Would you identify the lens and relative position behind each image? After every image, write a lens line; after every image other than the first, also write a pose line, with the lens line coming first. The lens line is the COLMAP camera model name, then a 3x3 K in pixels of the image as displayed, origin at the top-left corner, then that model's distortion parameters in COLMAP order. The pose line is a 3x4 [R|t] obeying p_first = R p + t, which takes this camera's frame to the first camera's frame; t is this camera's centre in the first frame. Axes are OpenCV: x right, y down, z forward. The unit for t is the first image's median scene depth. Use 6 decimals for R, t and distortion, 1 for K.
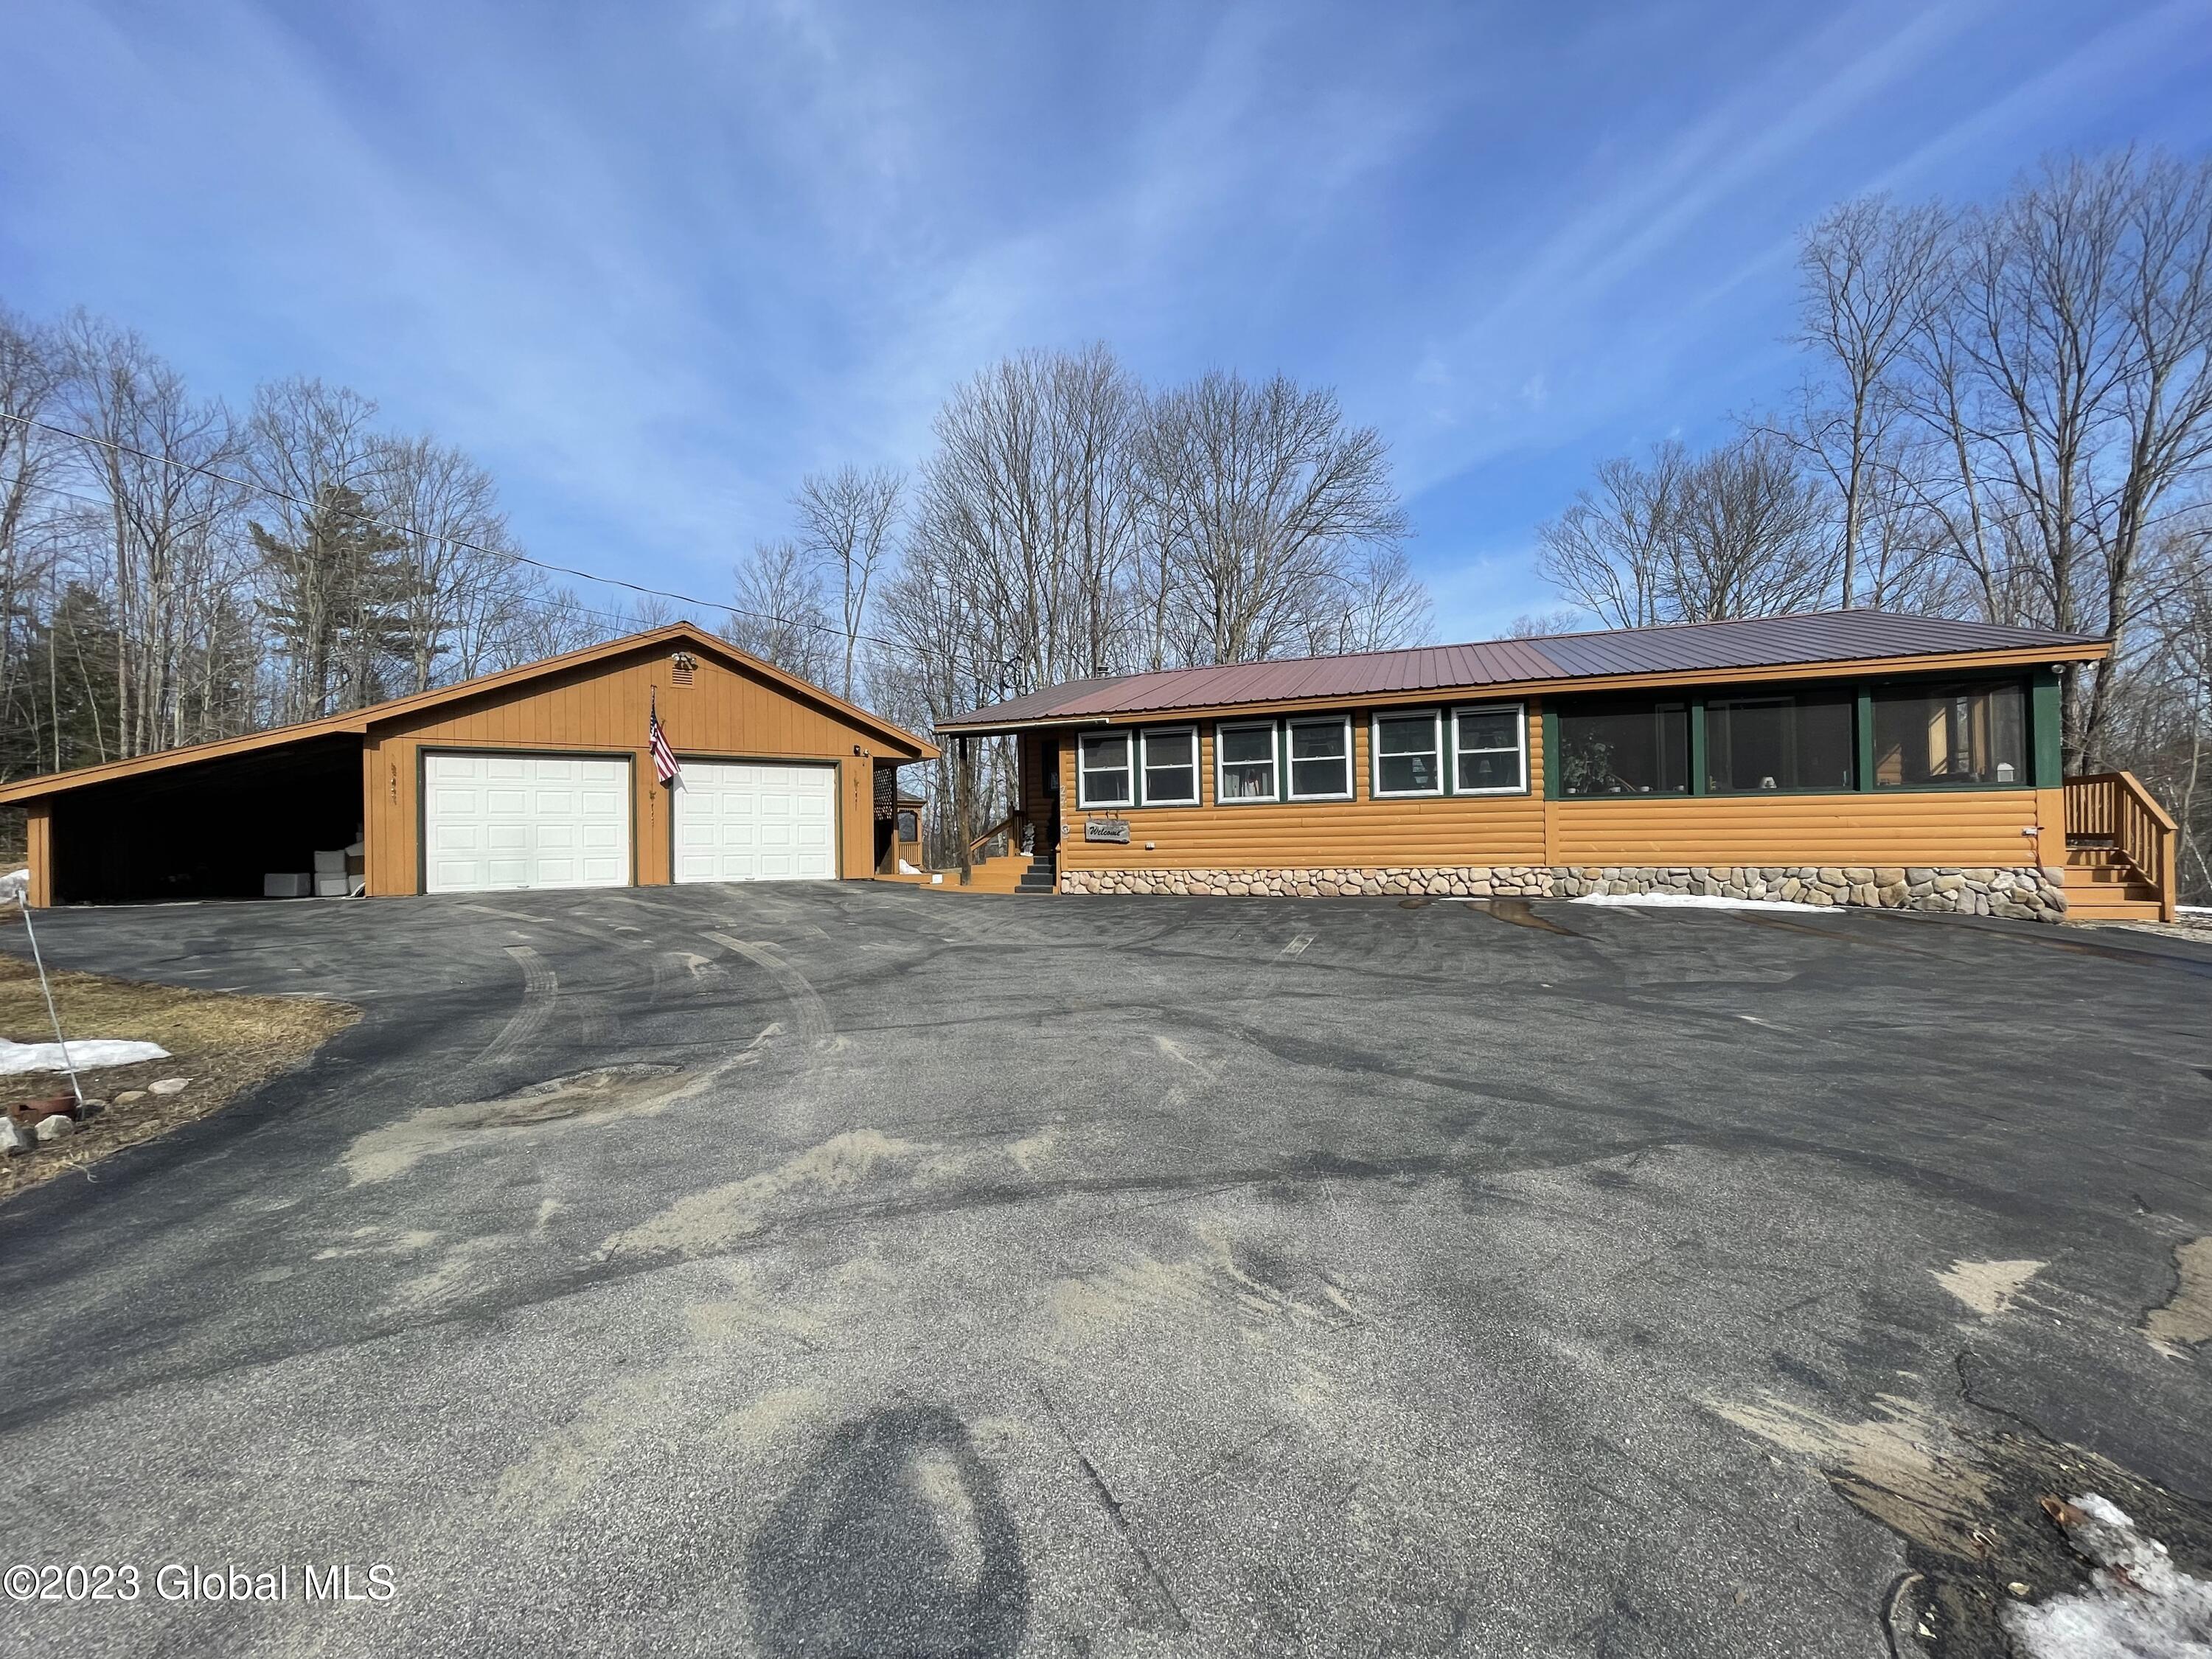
lens RADIAL K [[882.6, 0, 1102.8], [0, 882.6, 844.0], [0, 0, 1]] dist [0.001227, -0.003537]
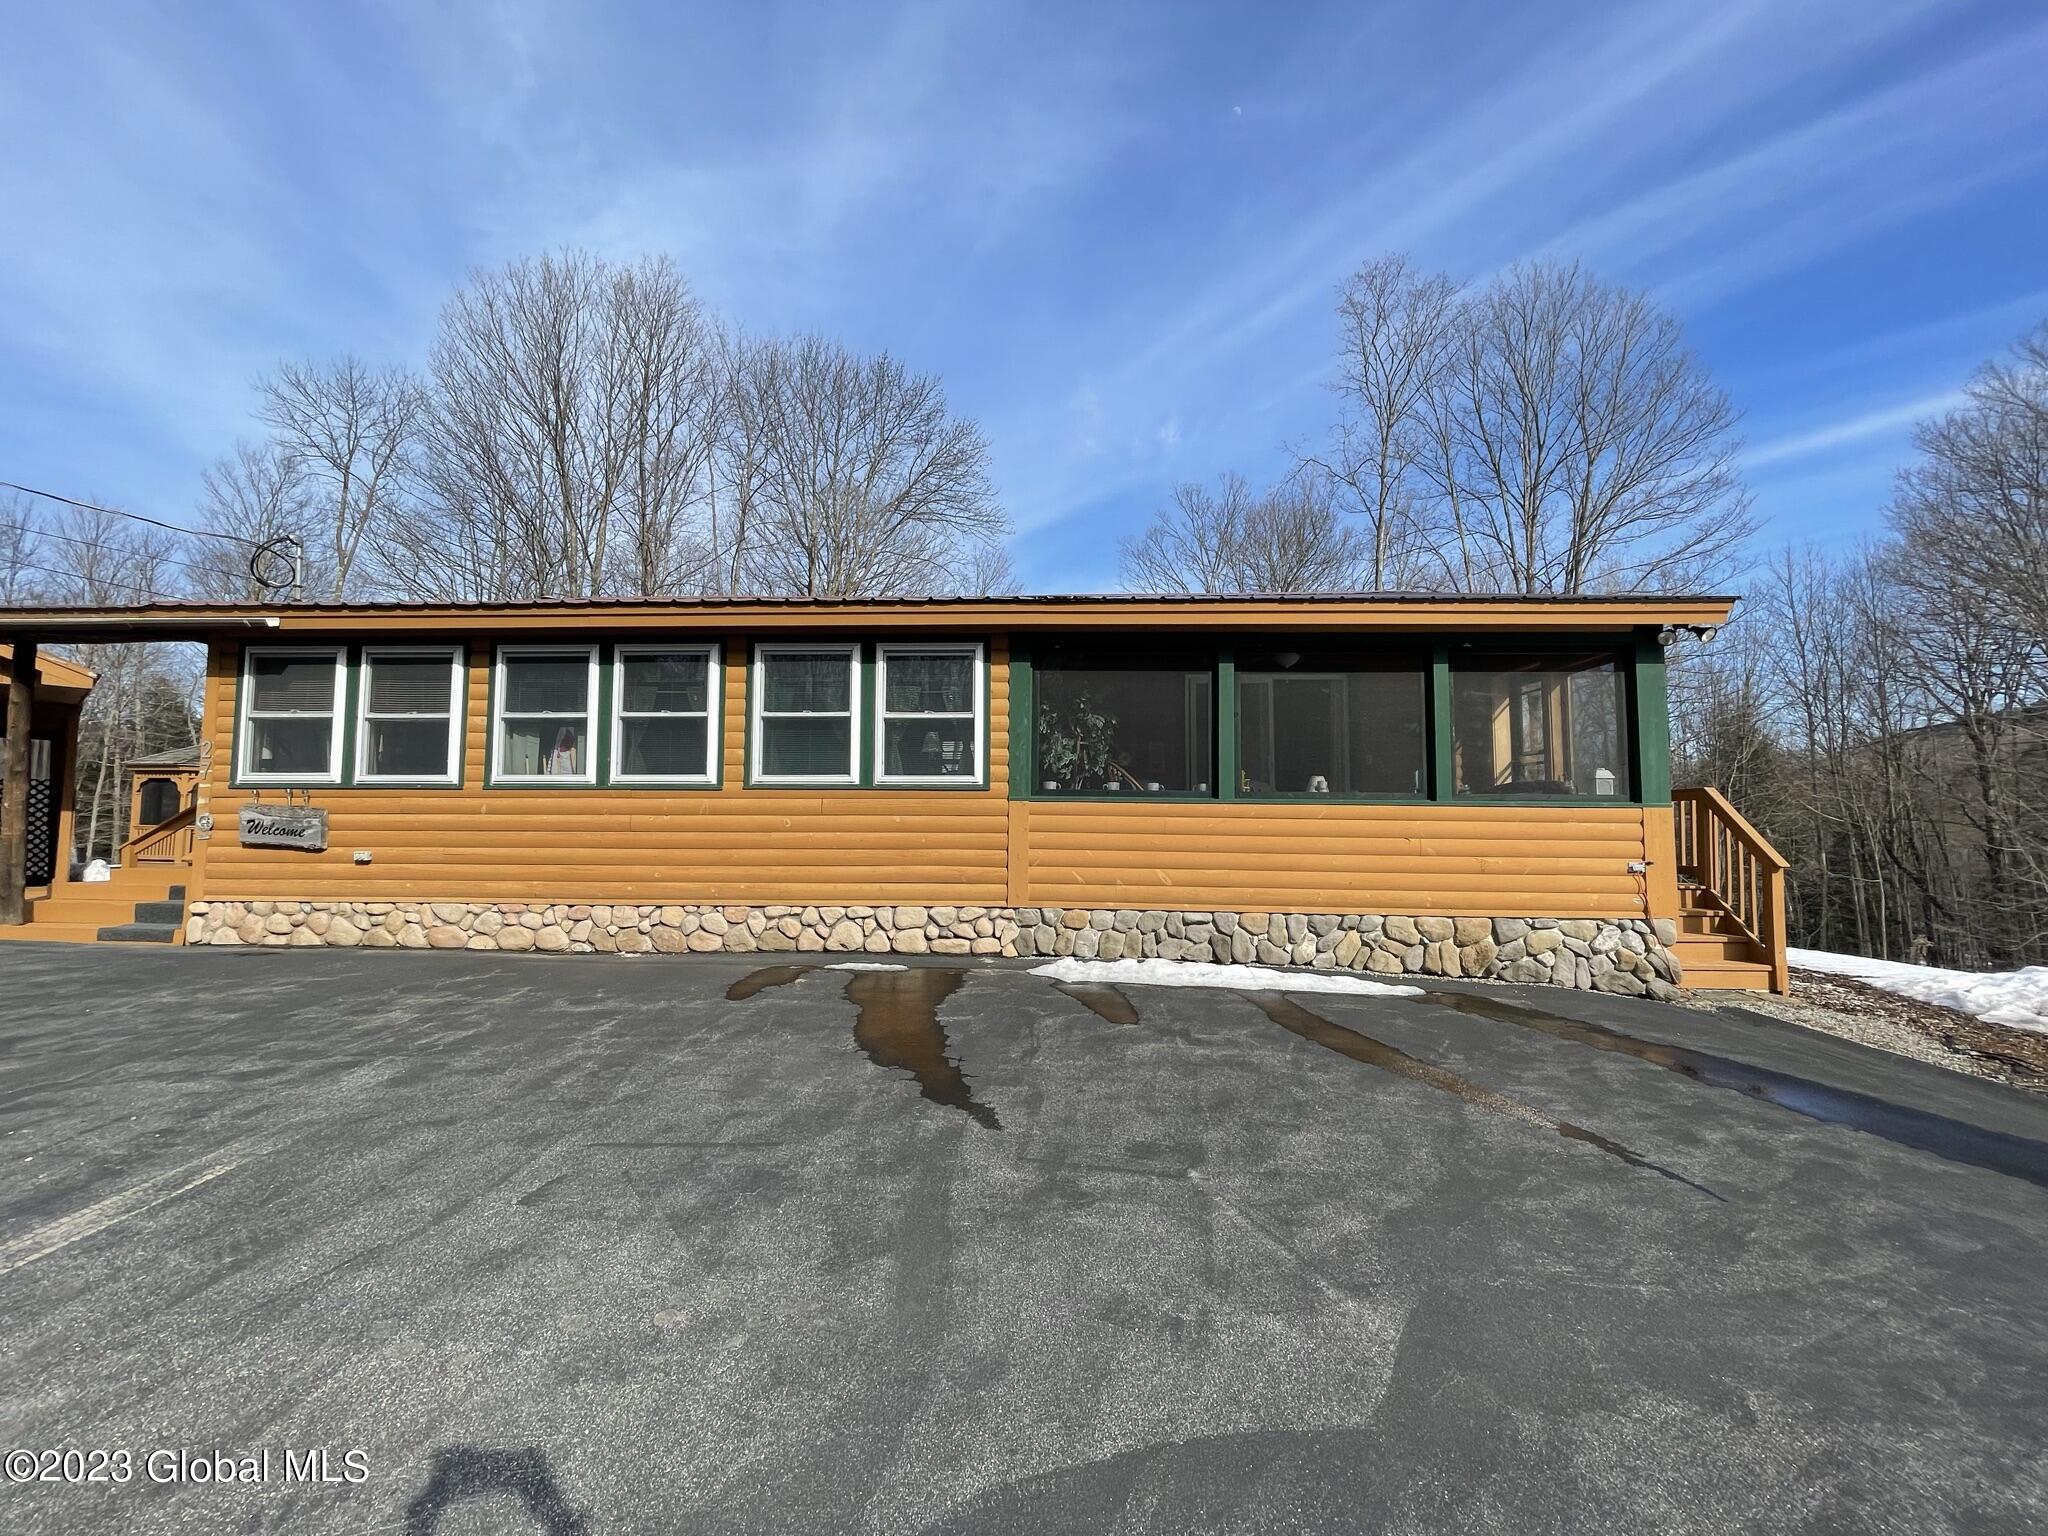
lens RADIAL K [[817.1, 0, 1021.0], [0, 817.1, 781.4], [0, 0, 1]] dist [0.001227, -0.003537]
pose [[0.952683, 0.040895, 0.301201, 0.320967], [-0.022890, 0.997747, -0.063066, -0.024632], [-0.303101, 0.053187, 0.951473, 0.432442]]
